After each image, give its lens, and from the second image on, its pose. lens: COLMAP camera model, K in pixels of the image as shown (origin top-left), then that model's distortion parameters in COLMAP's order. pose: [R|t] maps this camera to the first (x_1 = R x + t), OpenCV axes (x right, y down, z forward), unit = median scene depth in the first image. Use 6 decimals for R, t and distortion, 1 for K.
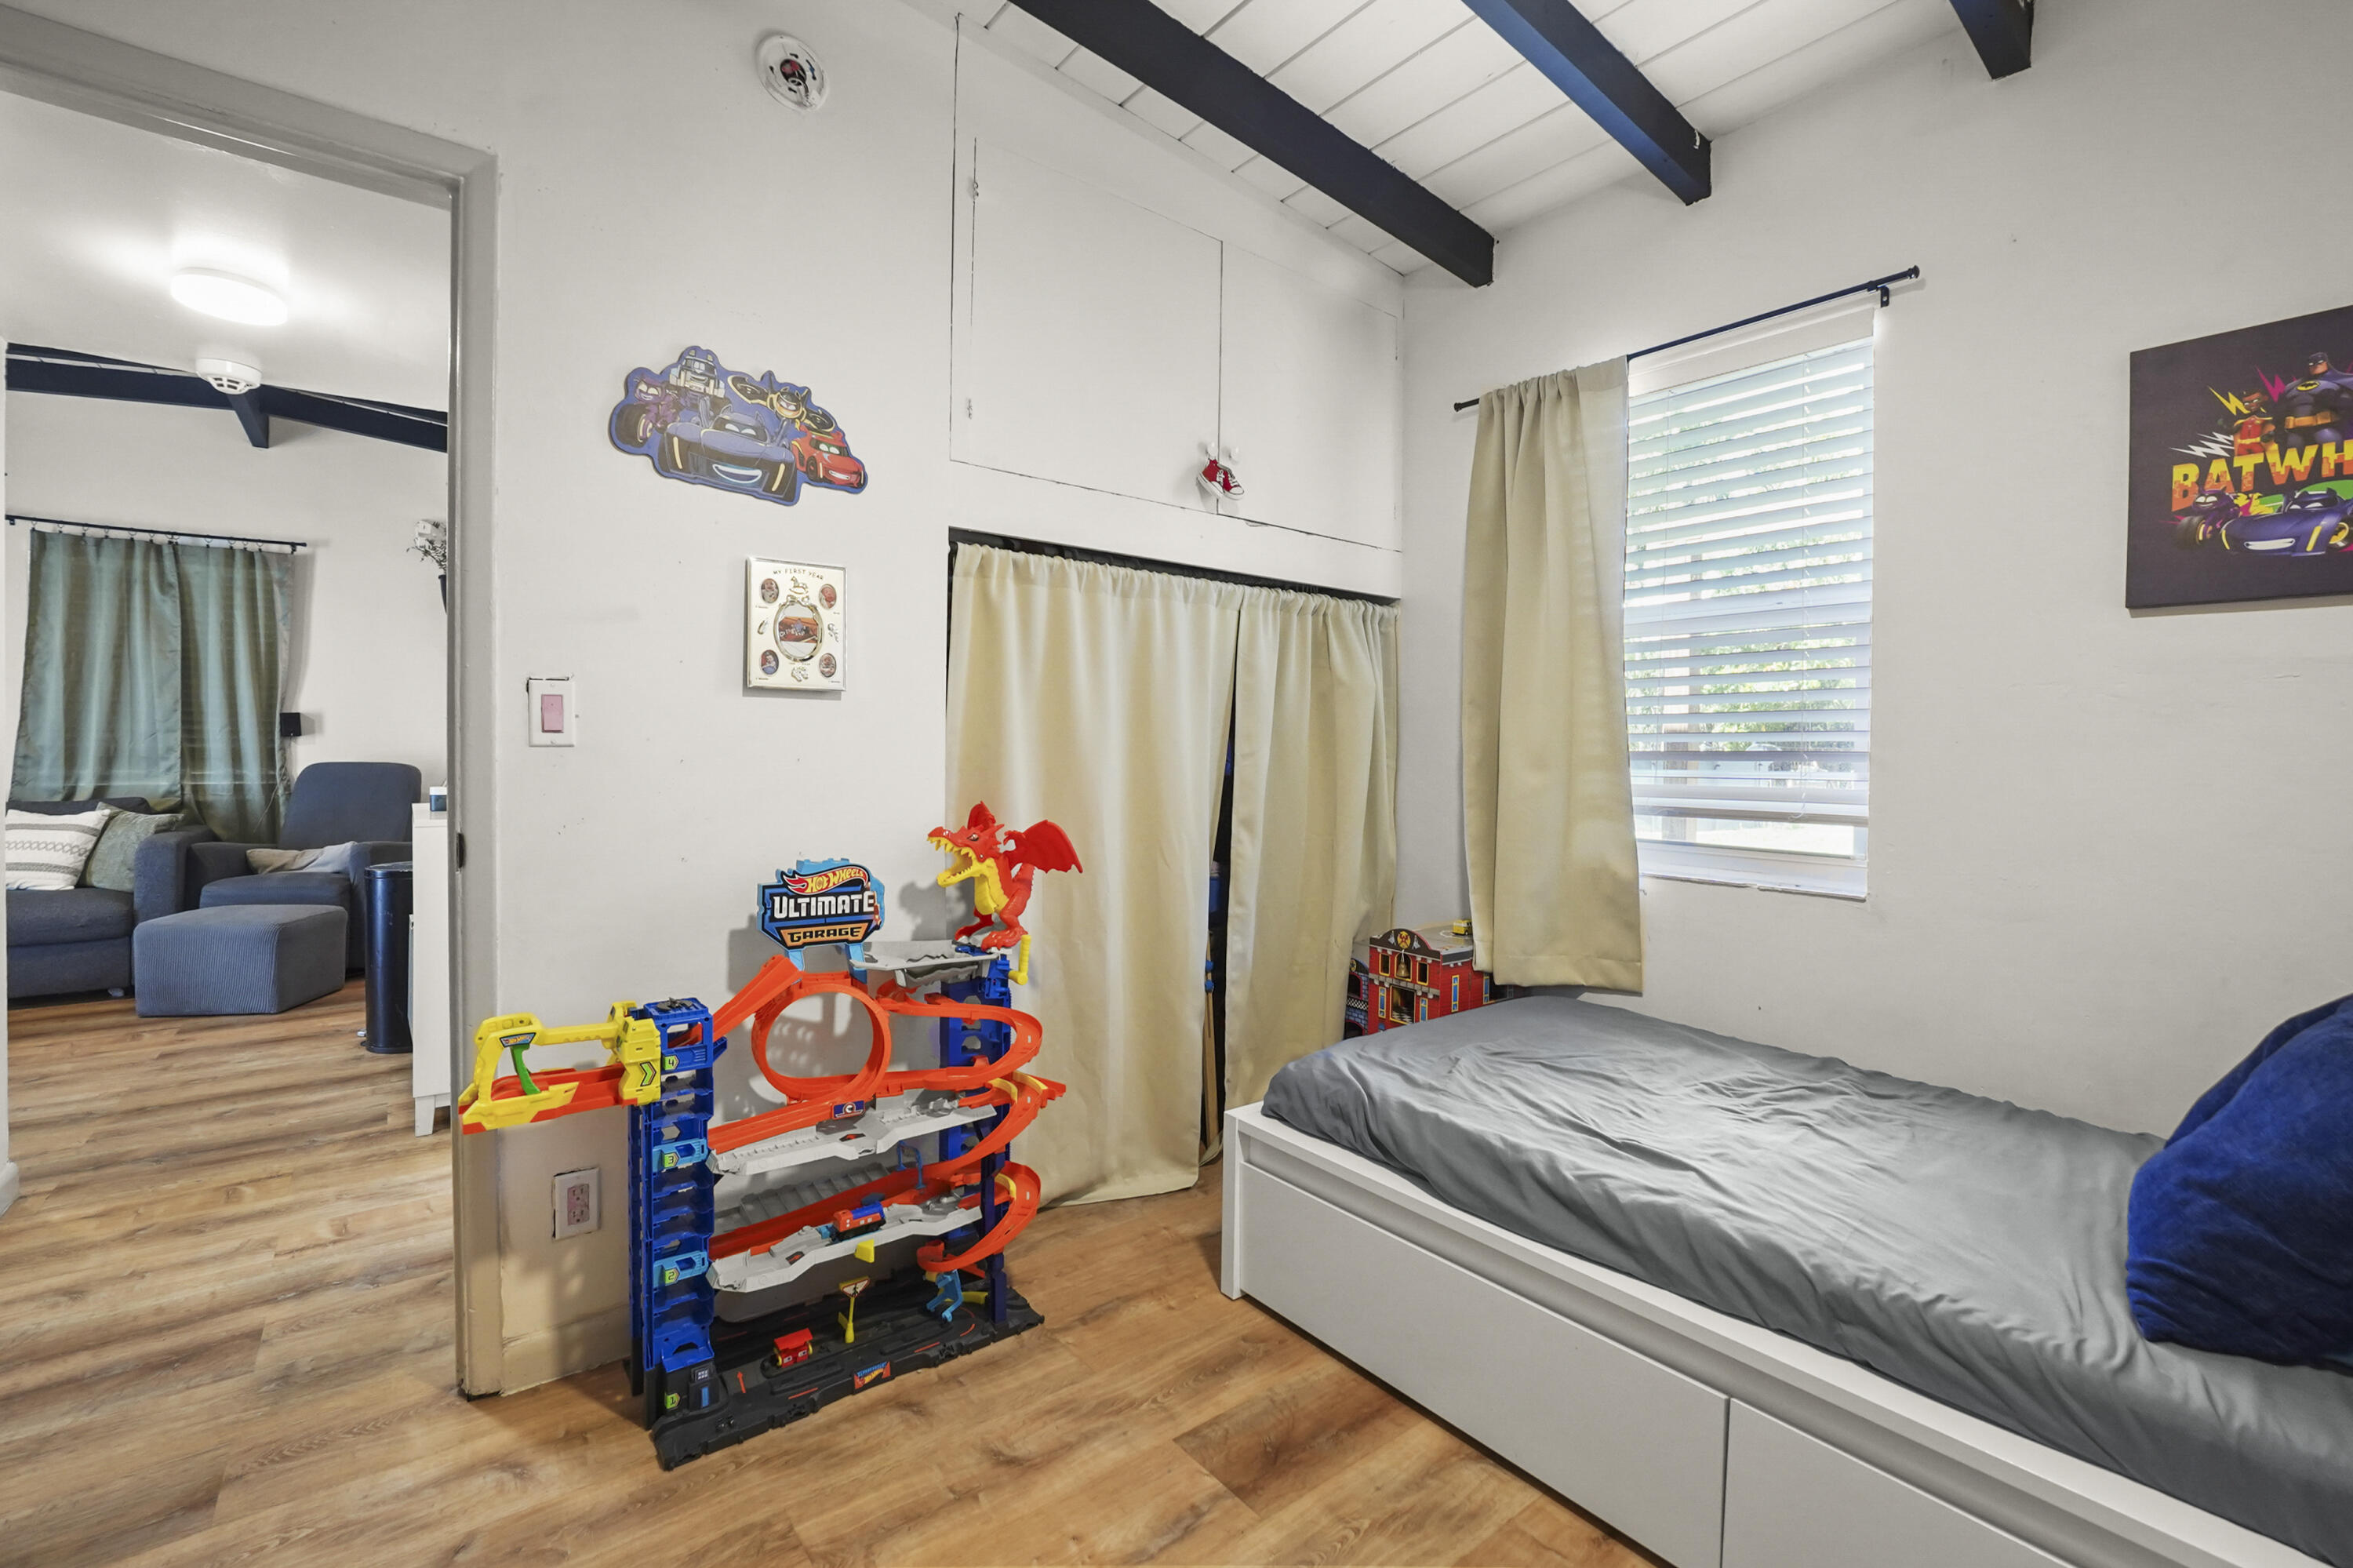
lens RADIAL K [[1025.5, 0, 1170.9], [0, 1025.5, 757.3], [0, 0, 1]] dist [-0.000658, 0.000365]
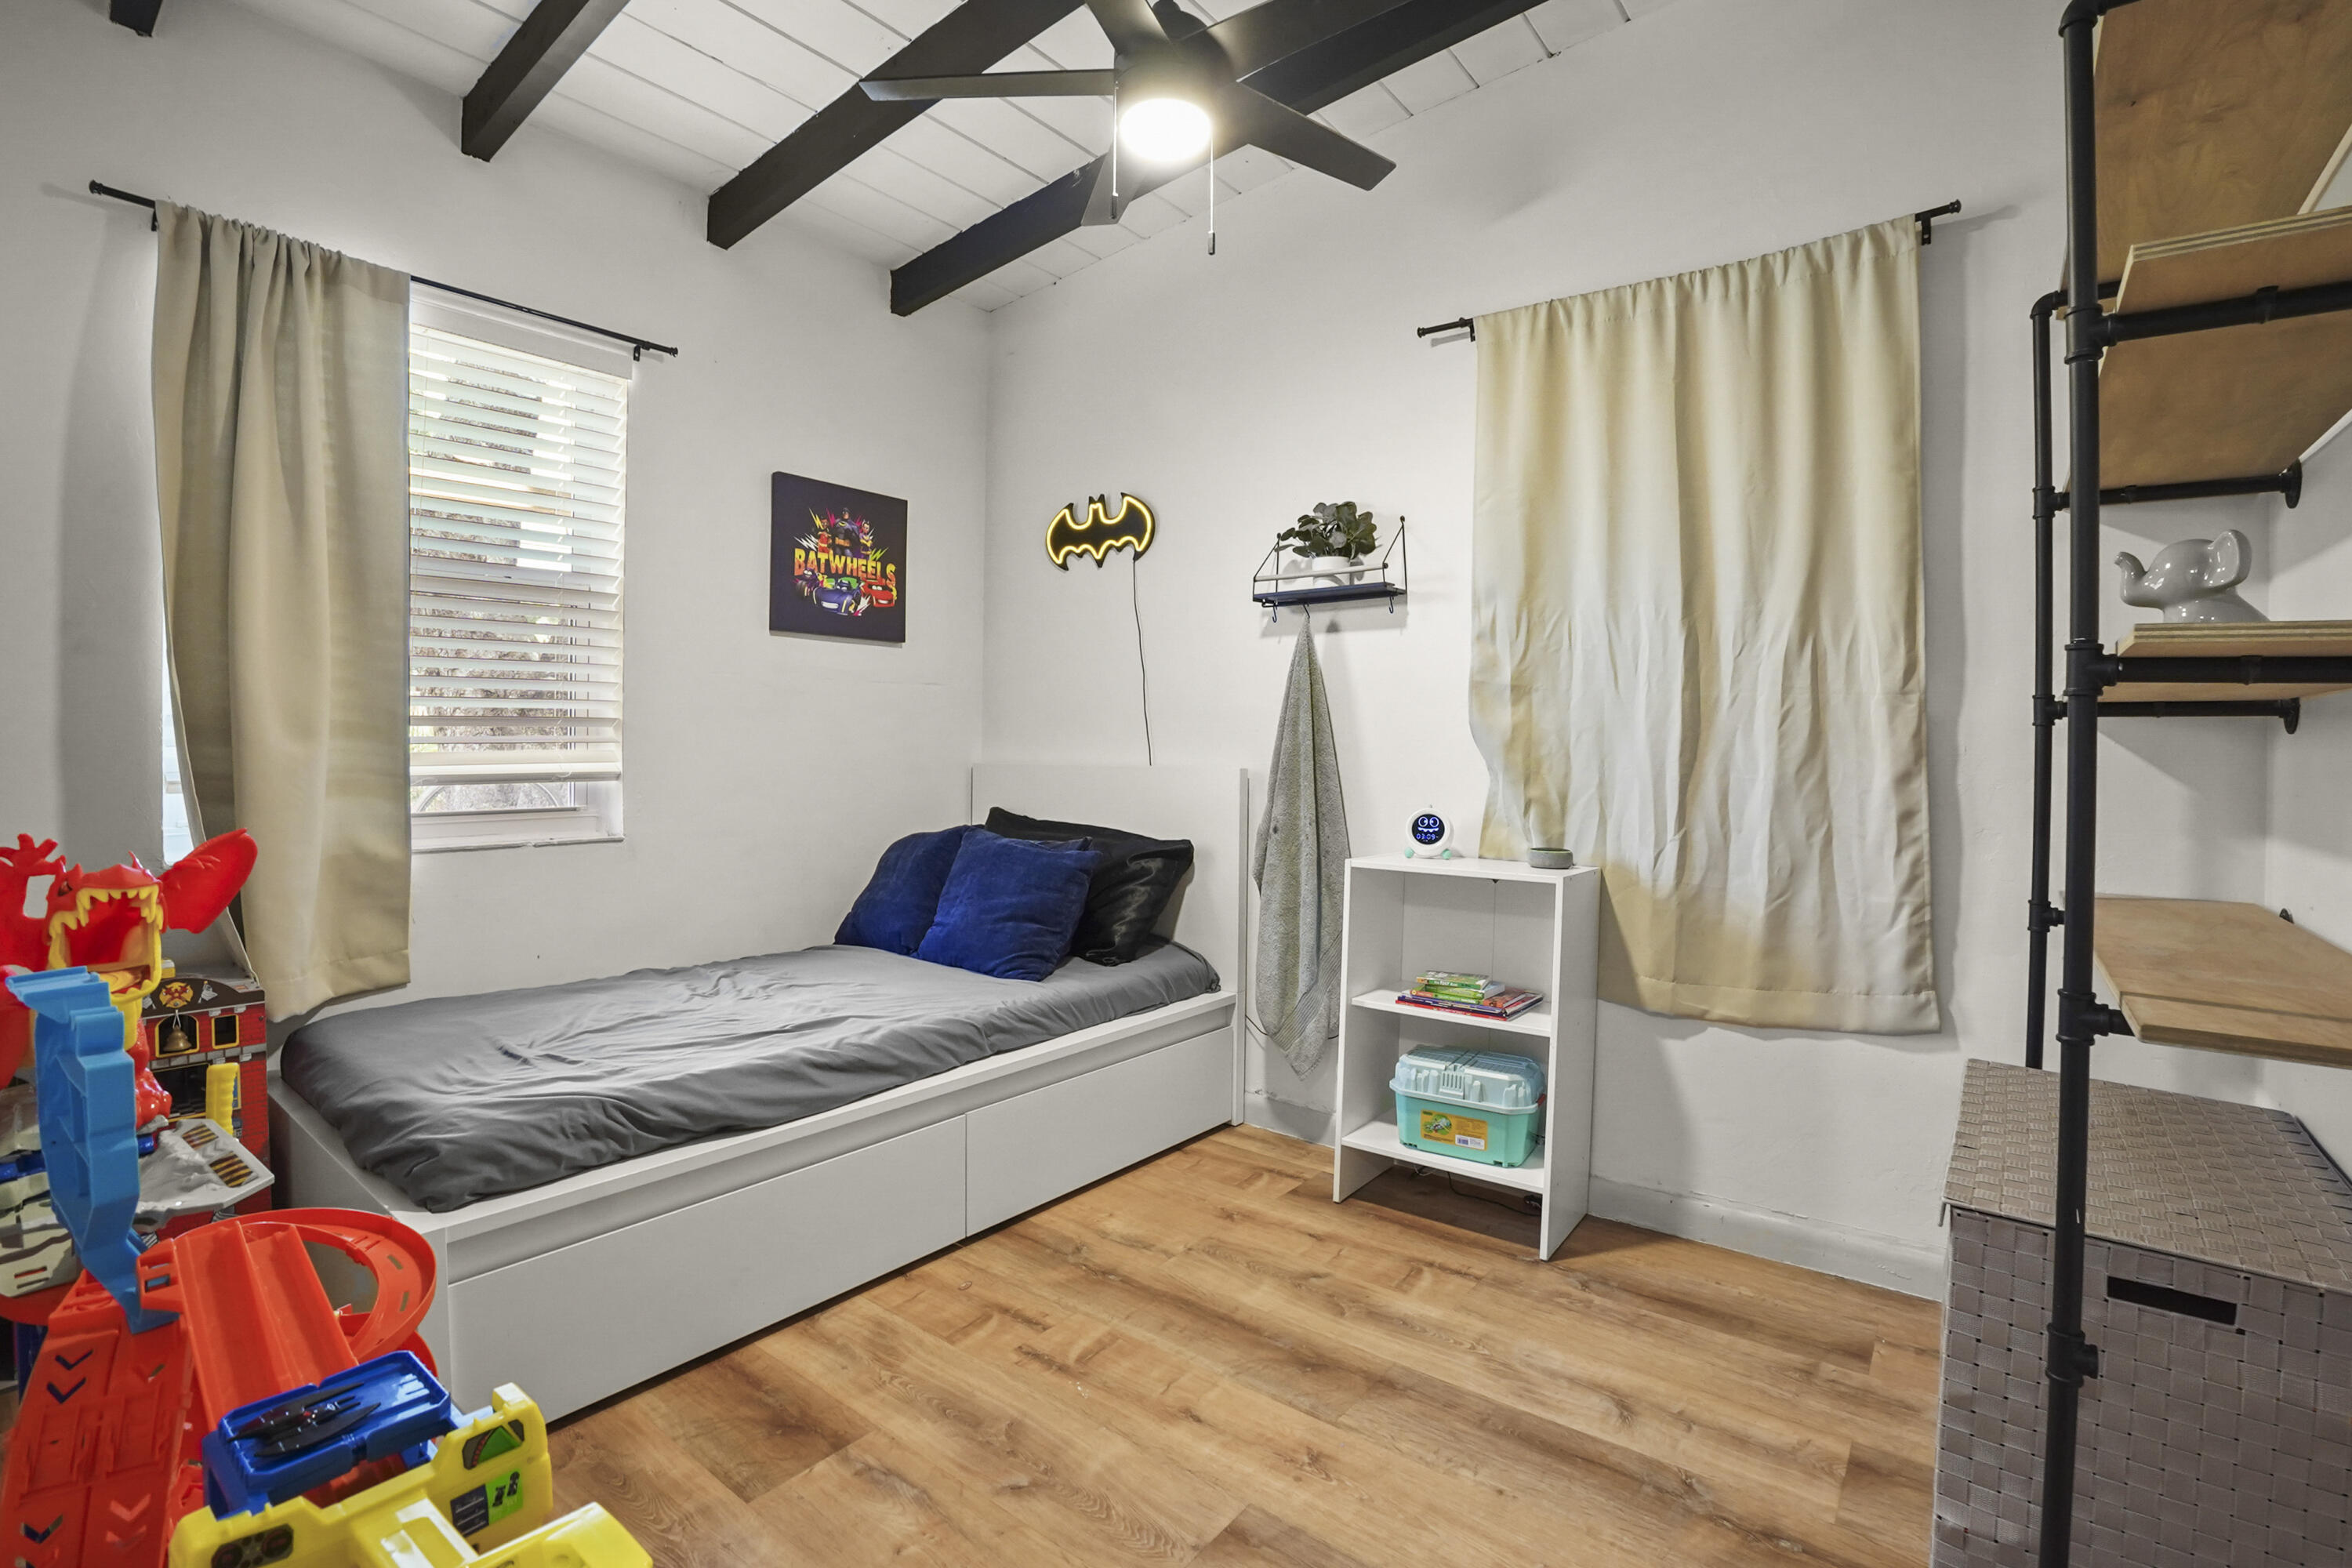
lens RADIAL K [[1031.0, 0, 1212.4], [0, 1031.0, 739.3], [0, 0, 1]] dist [-0.001358, -0.000309]
pose [[-0.216546, -0.004544, 0.976262, -0.824407], [0.010247, 0.999923, 0.006927, 0.022530], [-0.976219, 0.011504, -0.216483, 0.715222]]
